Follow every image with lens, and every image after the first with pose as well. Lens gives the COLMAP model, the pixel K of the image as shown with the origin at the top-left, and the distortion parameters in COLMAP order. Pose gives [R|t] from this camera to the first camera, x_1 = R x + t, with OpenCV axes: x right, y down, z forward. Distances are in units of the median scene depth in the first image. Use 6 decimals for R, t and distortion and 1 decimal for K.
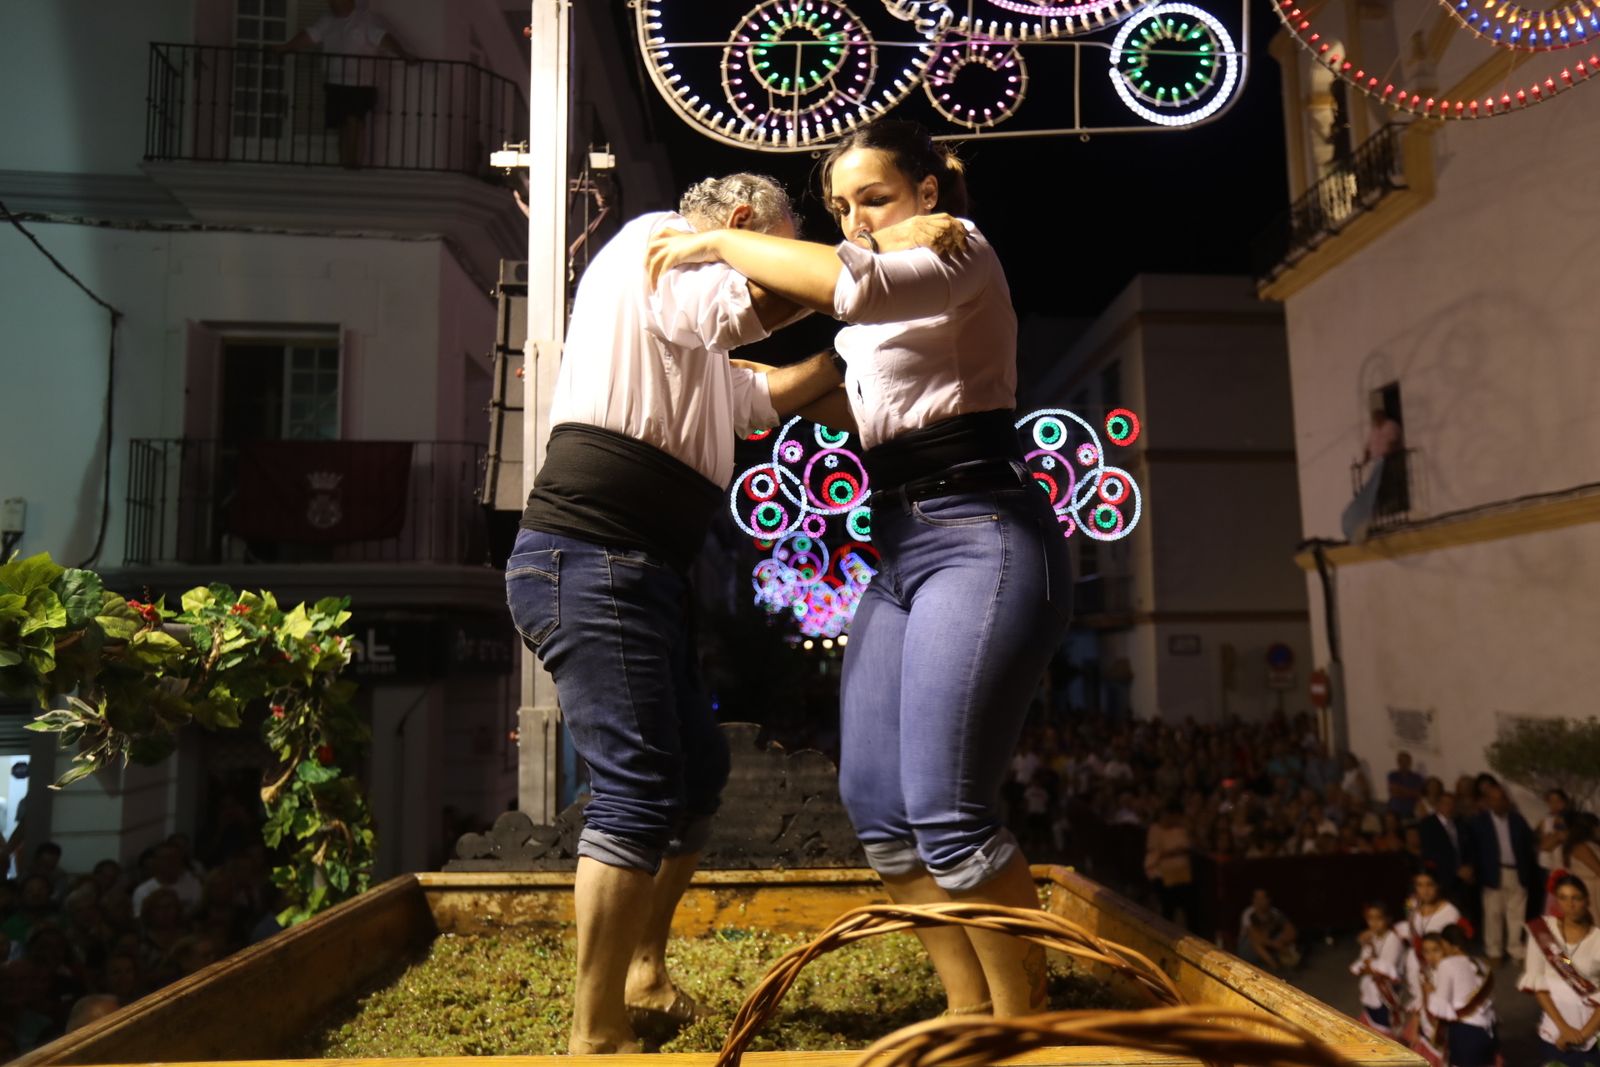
lens RADIAL K [[1231.8, 0, 795.1], [0, 1231.8, 523.3], [0, 0, 1]] dist [-0.020231, 0.031914]
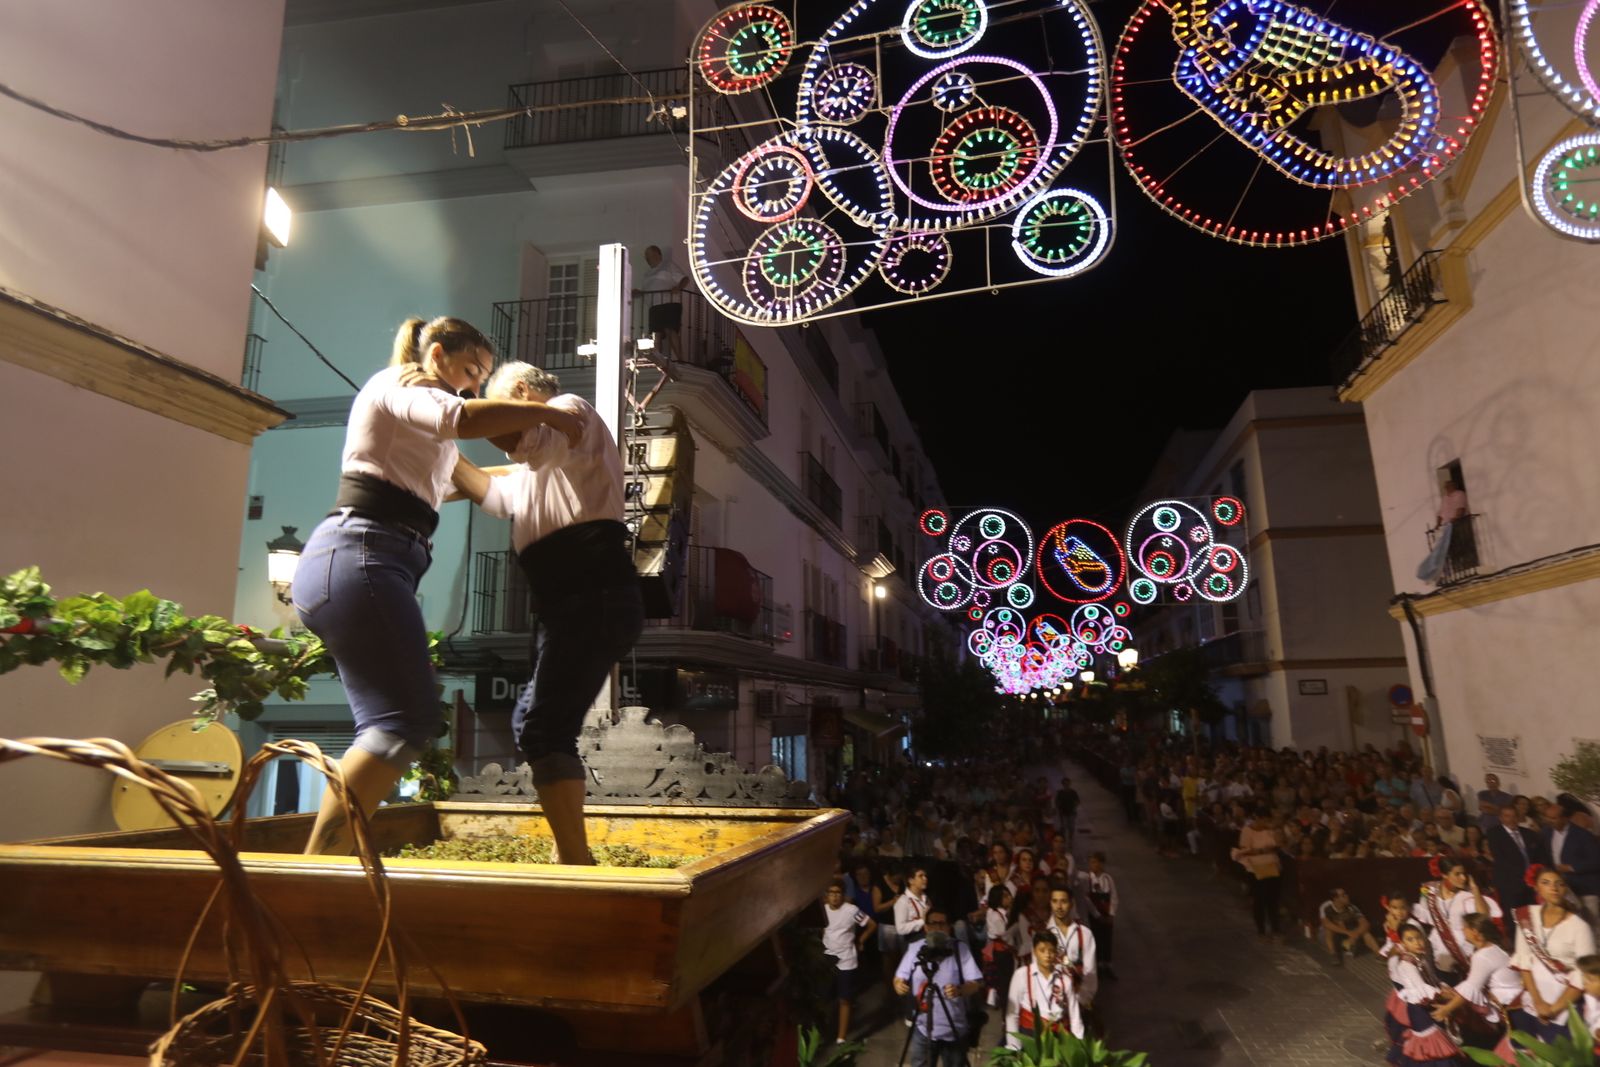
lens RADIAL K [[918.1, 0, 798.9], [0, 918.1, 523.8], [0, 0, 1]] dist [-0.040727, 0.013642]
pose [[0.966920, -0.054649, -0.249156, 0.149249], [0.031667, 0.994941, -0.095335, 0.019244], [0.253106, 0.084292, 0.963760, -0.009735]]
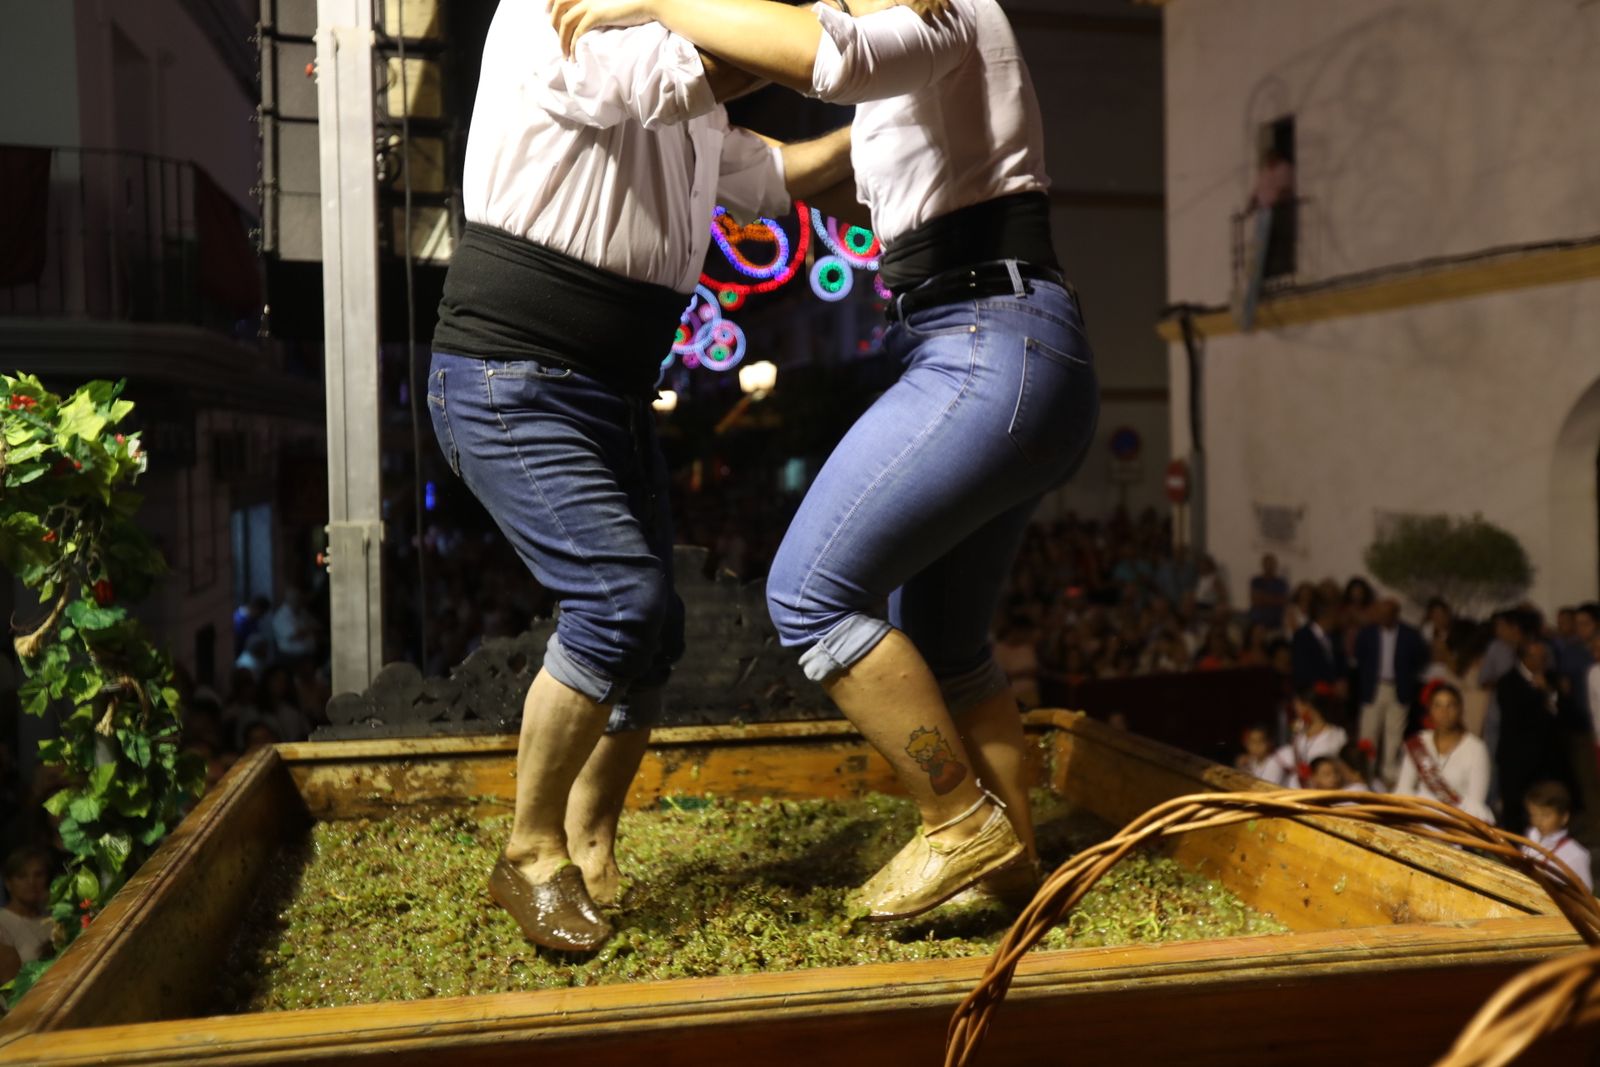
lens RADIAL K [[1543.3, 0, 799.8], [0, 1543.3, 520.9], [0, 0, 1]] dist [0.012891, 0.000000]
pose [[0.983009, -0.007070, 0.183423, -0.053529], [-0.022452, 0.987124, 0.158376, -0.004997], [-0.182181, -0.159803, 0.970192, 0.006445]]
